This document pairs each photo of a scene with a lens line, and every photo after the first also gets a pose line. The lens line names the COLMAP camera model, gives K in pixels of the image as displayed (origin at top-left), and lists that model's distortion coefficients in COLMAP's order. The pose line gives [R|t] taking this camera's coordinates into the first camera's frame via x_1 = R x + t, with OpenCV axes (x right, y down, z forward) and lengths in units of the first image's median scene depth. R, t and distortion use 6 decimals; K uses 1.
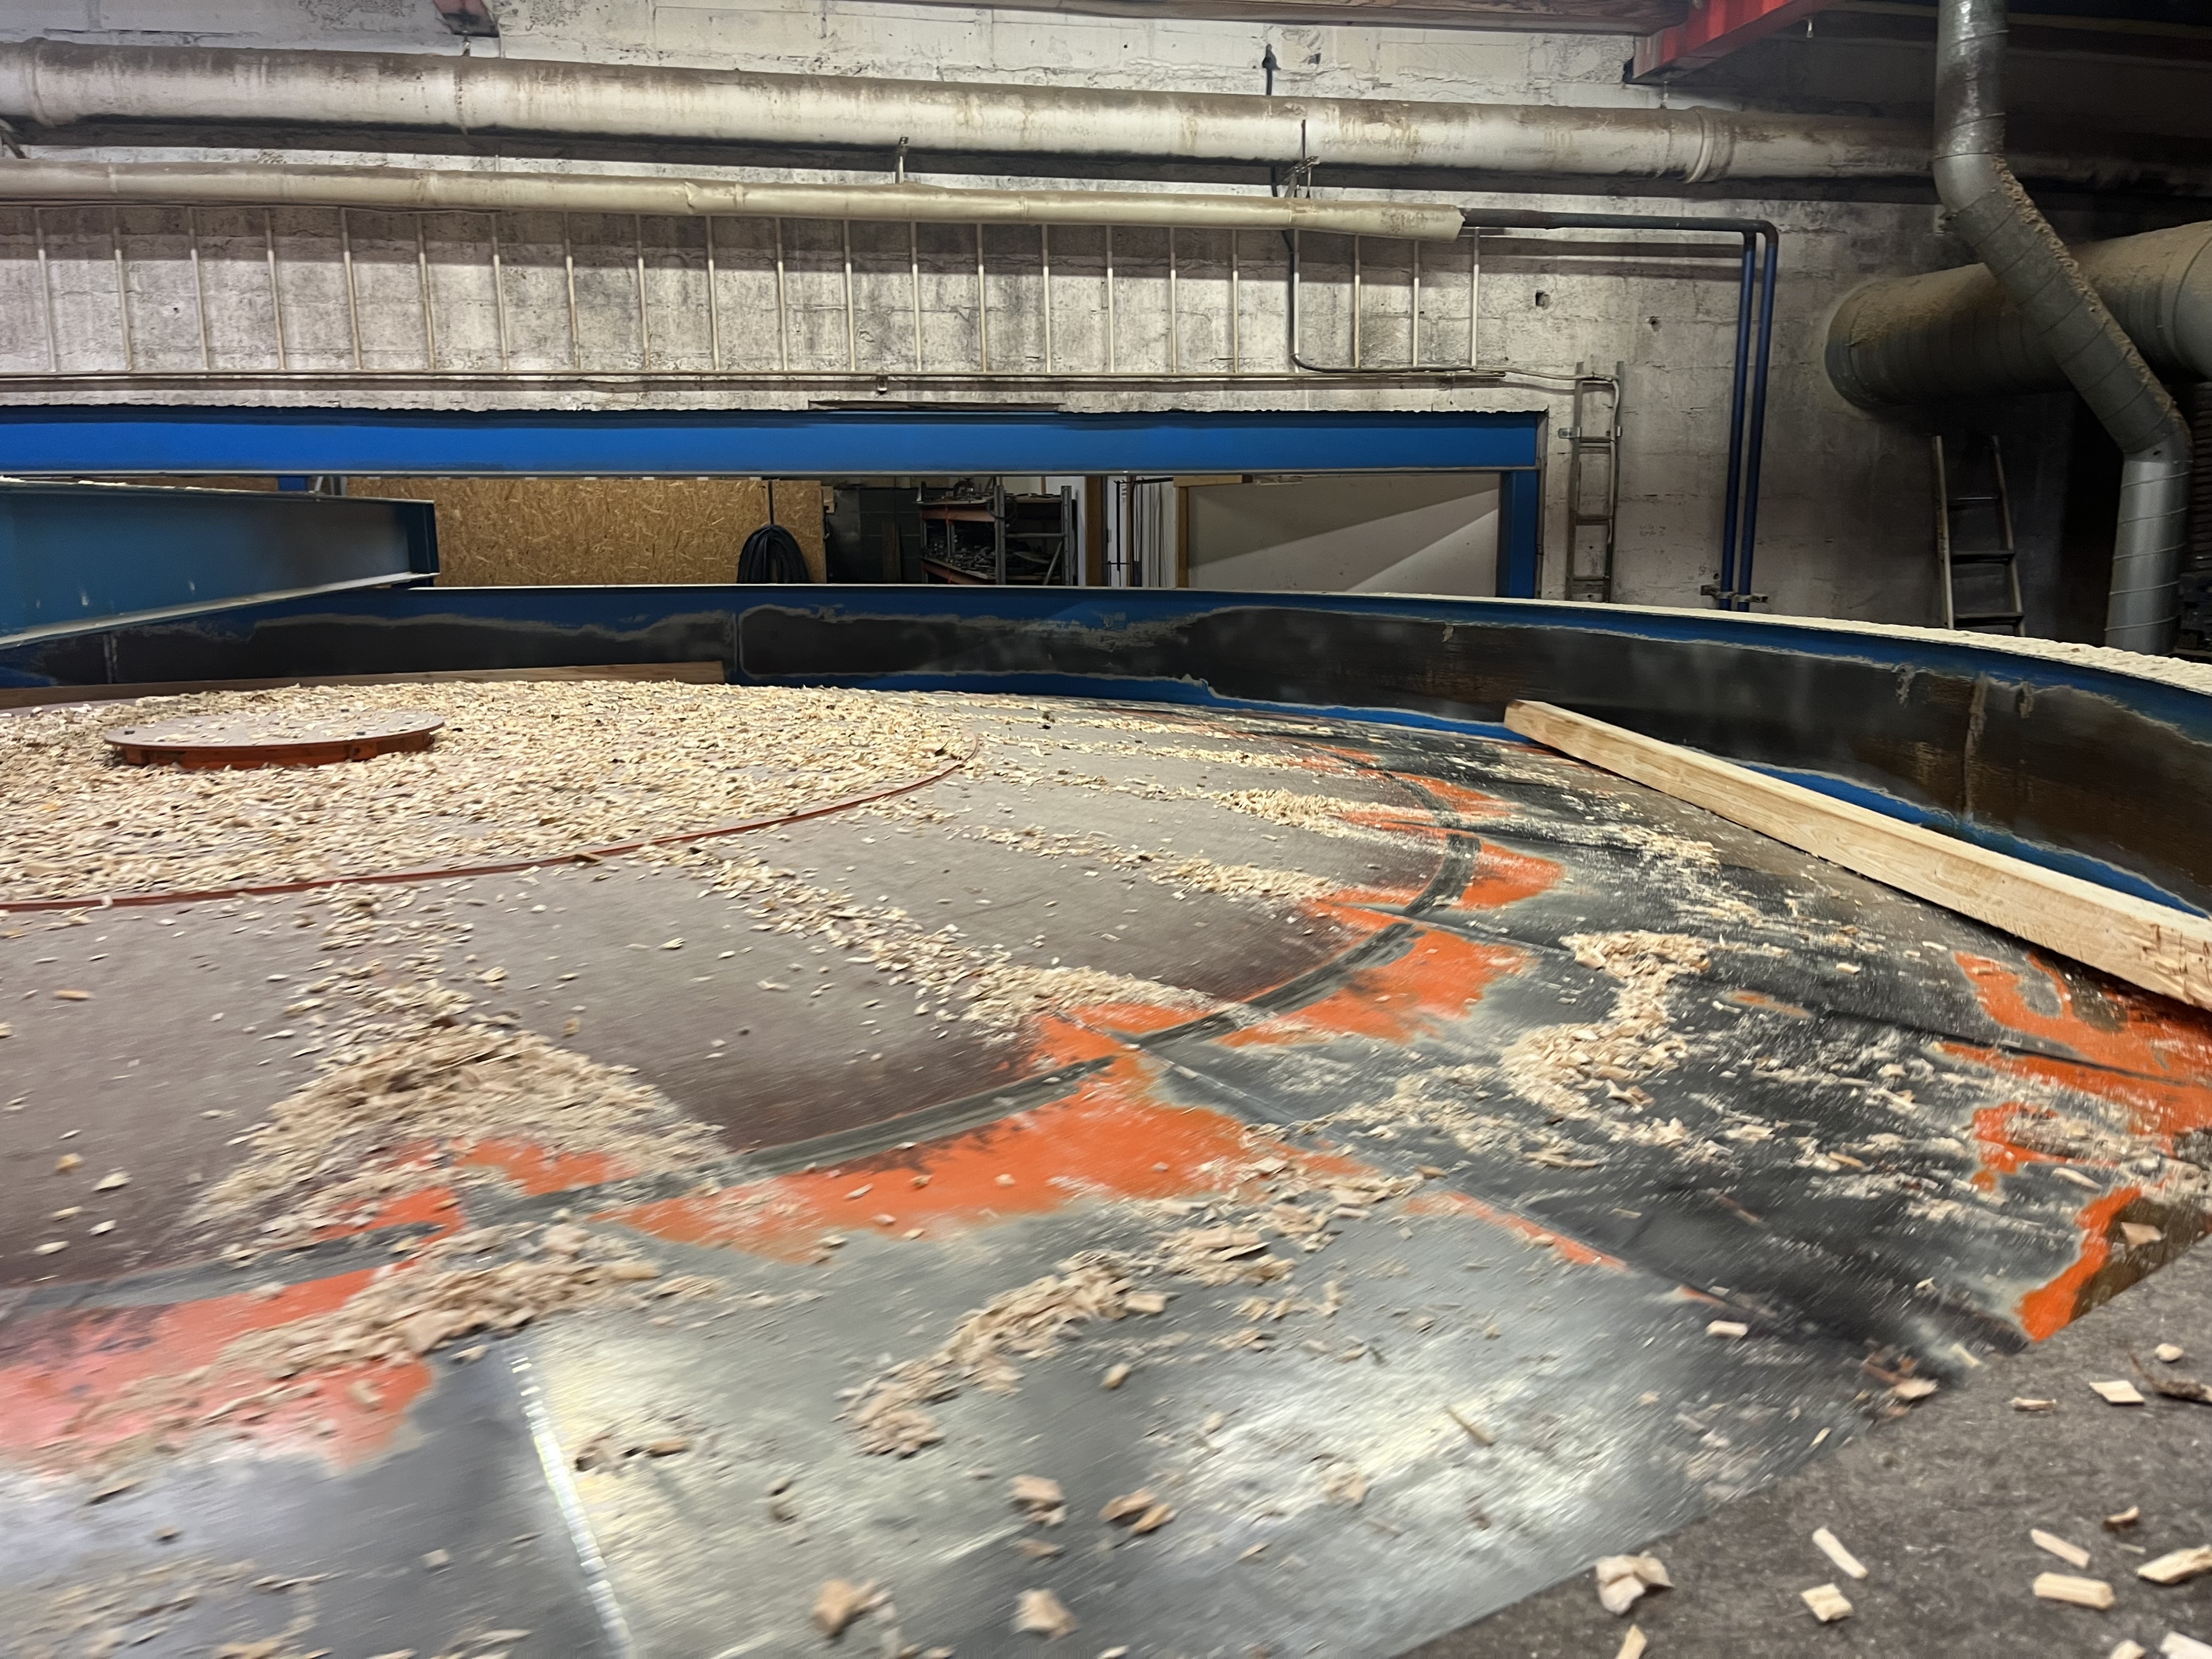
lens RADIAL K [[1667.8, 0, 1106.0], [0, 1667.8, 829.5], [0, 0, 1]] dist [0.055909, -0.088355]
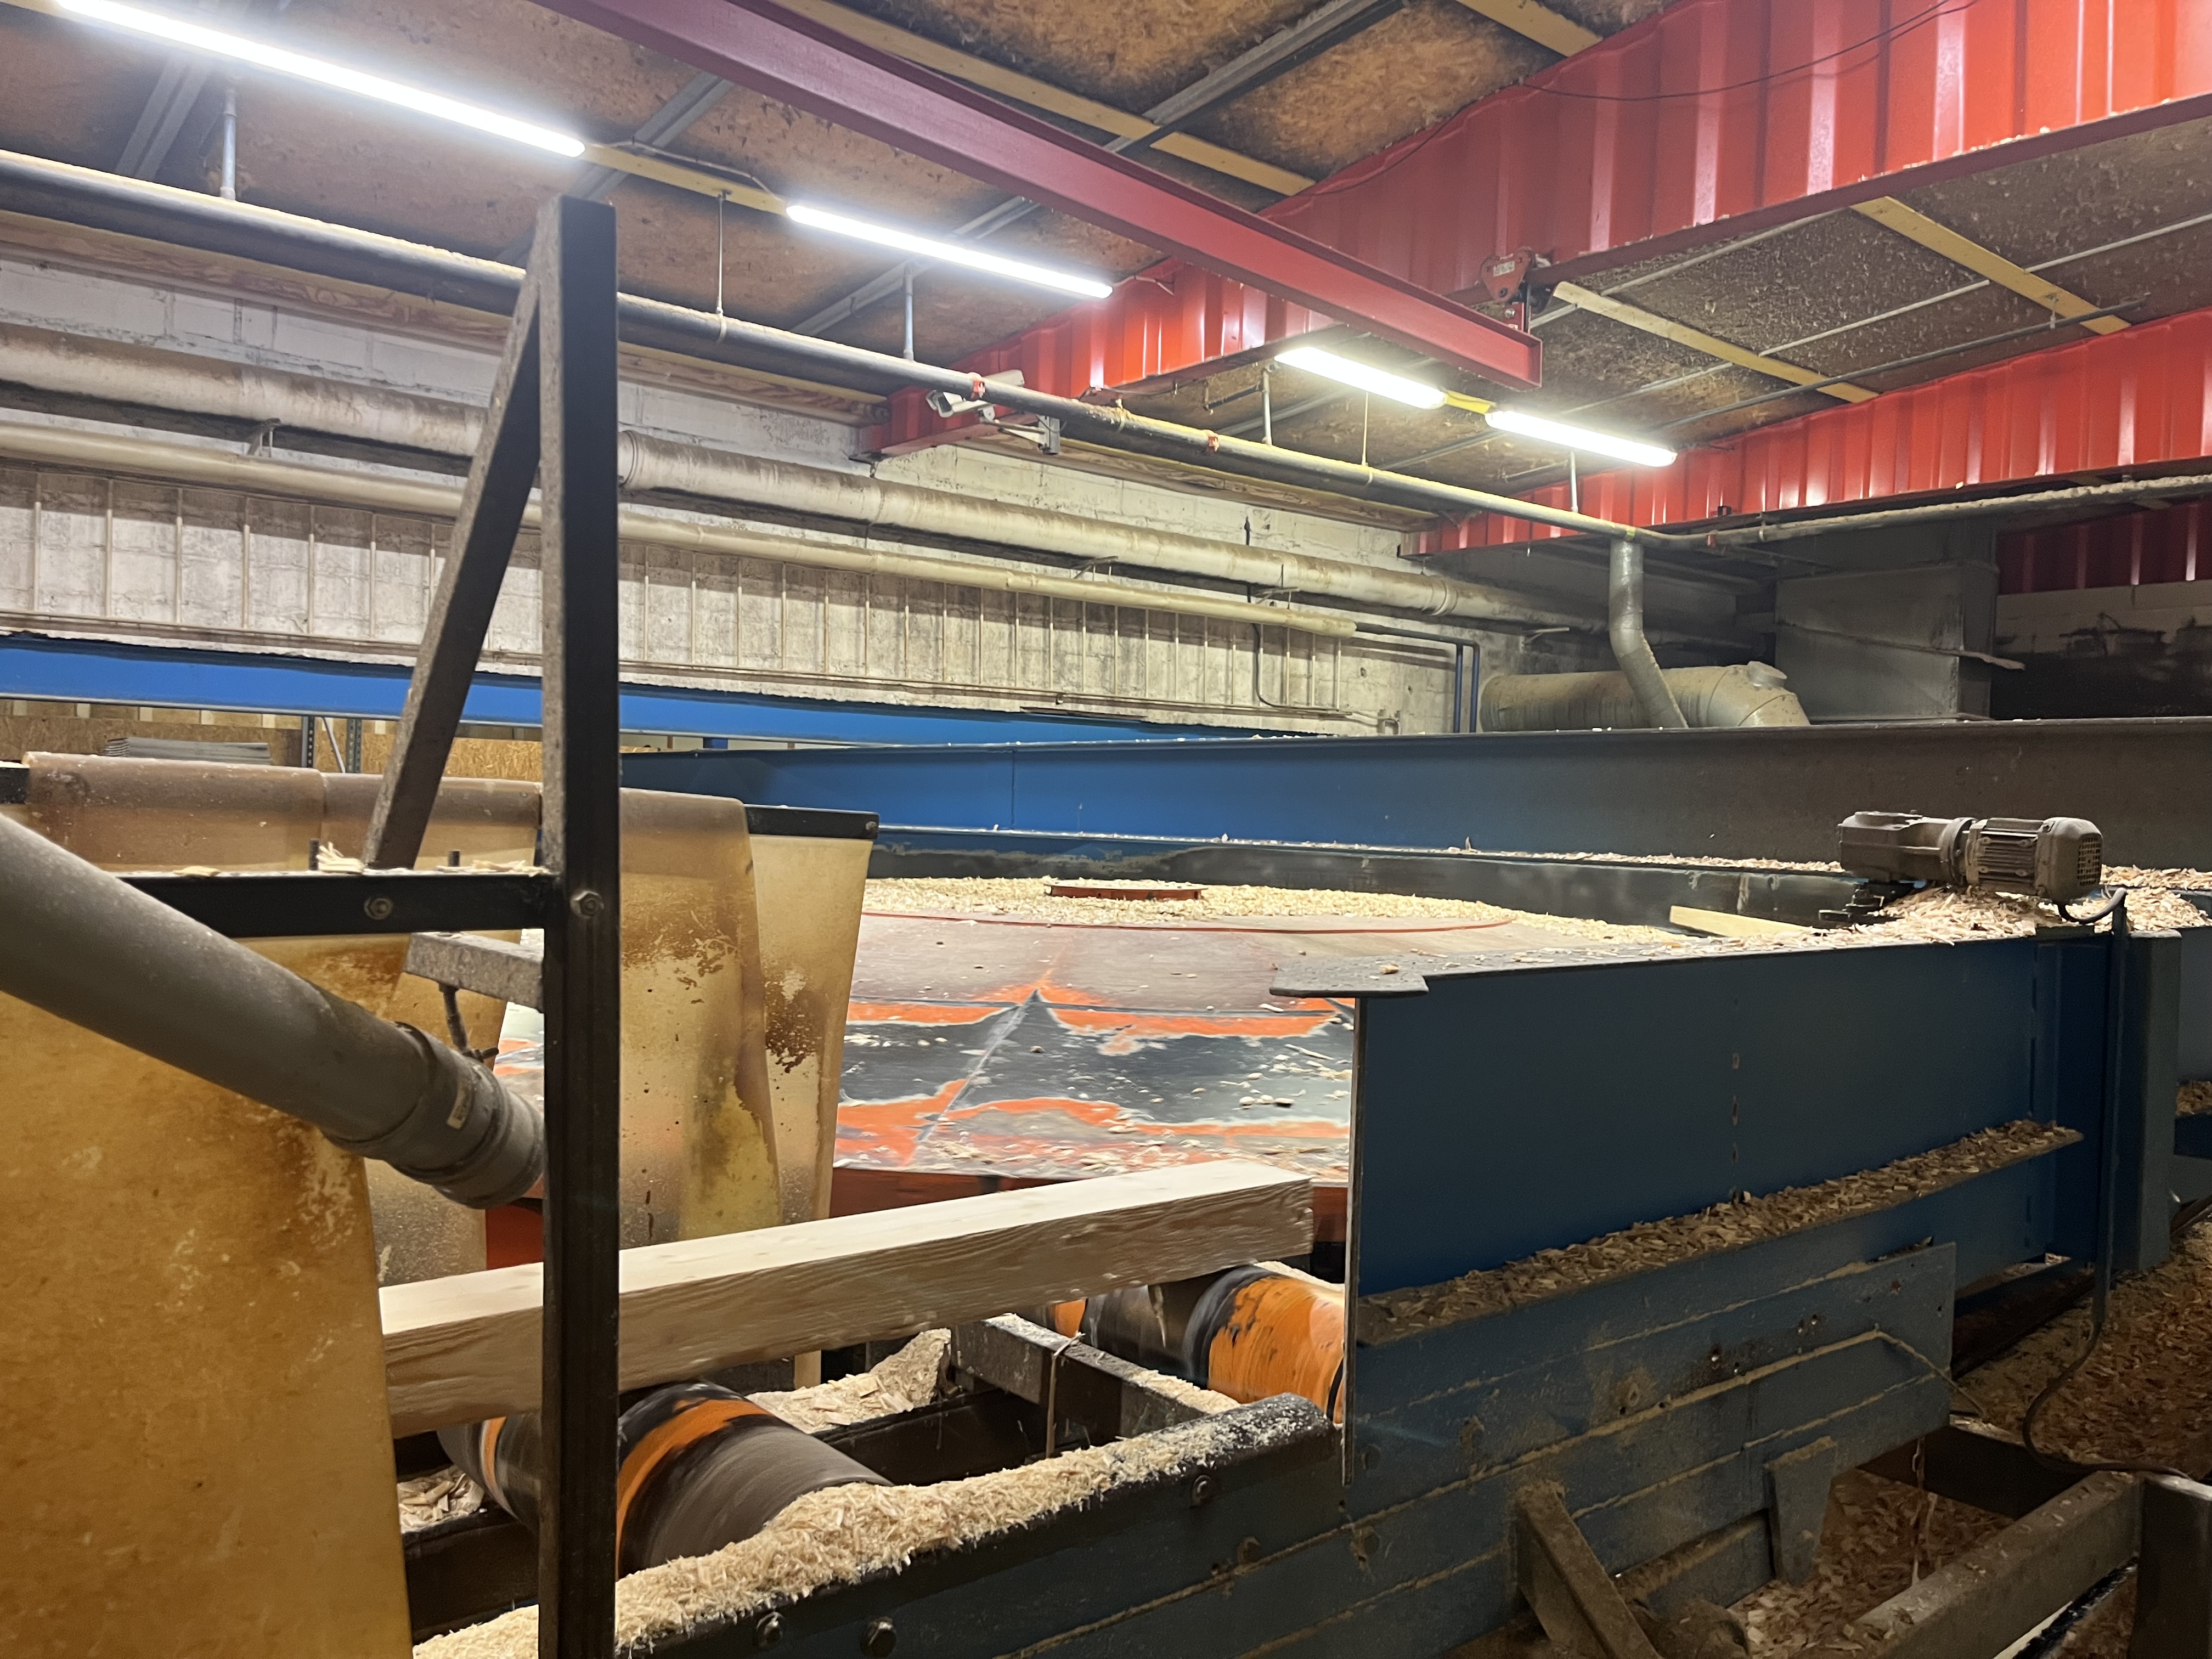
lens RADIAL K [[1664.9, 0, 1109.0], [0, 1664.9, 868.0], [0, 0, 1]] dist [0.004803, 0.006681]
pose [[0.874797, 0.014504, 0.484272, -0.849390], [0.055730, 0.989905, -0.130318, 0.094180], [-0.481273, 0.140990, 0.865158, -0.337335]]
